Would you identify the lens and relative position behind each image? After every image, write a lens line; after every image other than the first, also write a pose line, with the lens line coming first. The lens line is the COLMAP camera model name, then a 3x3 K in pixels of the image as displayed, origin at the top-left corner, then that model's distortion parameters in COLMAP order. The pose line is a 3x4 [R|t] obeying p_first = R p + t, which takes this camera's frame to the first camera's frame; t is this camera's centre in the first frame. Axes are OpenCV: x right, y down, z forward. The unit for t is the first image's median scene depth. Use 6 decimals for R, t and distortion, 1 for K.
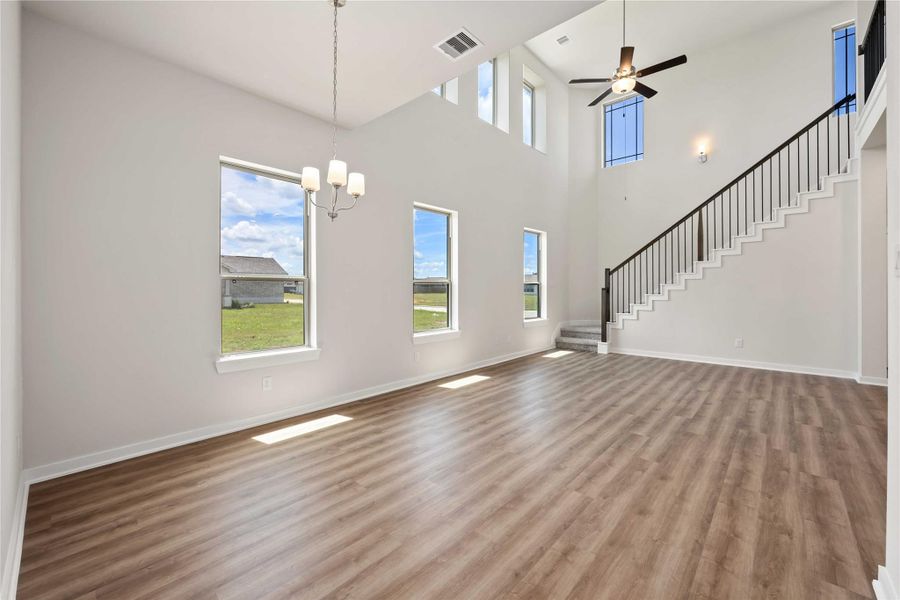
lens RADIAL K [[361.4, 0, 441.5], [0, 361.4, 281.1], [0, 0, 1]] dist [-0.003451, -0.000545]
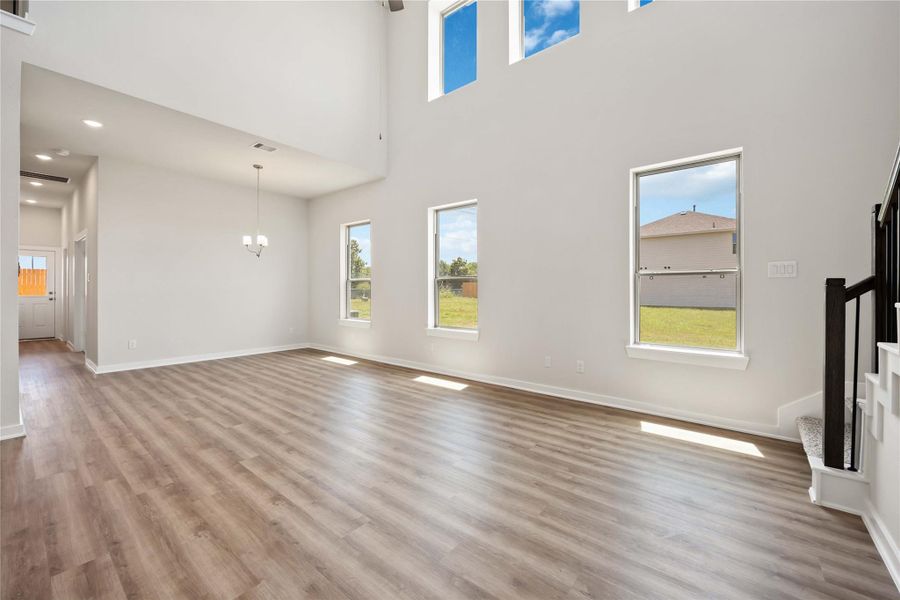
lens RADIAL K [[361.4, 0, 449.5], [0, 361.4, 291.6], [0, 0, 1]] dist [-0.003451, -0.000545]
pose [[0.074065, 0.013842, -0.997157, 1.331453], [0.020540, 0.999670, 0.015403, 0.037413], [0.997042, -0.021623, 0.073757, 1.273407]]
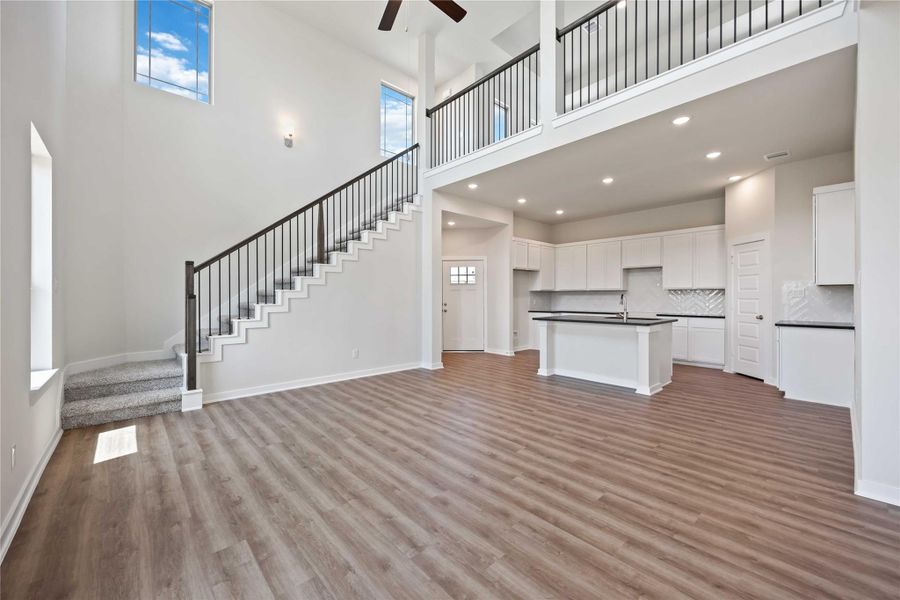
lens RADIAL K [[361.4, 0, 448.0], [0, 361.4, 299.0], [0, 0, 1]] dist [-0.003451, -0.000545]
pose [[0.081762, -0.000040, 0.996652, -0.159042], [-0.021008, 0.999778, 0.001763, 0.031478], [-0.996430, -0.021082, 0.081743, 1.041705]]
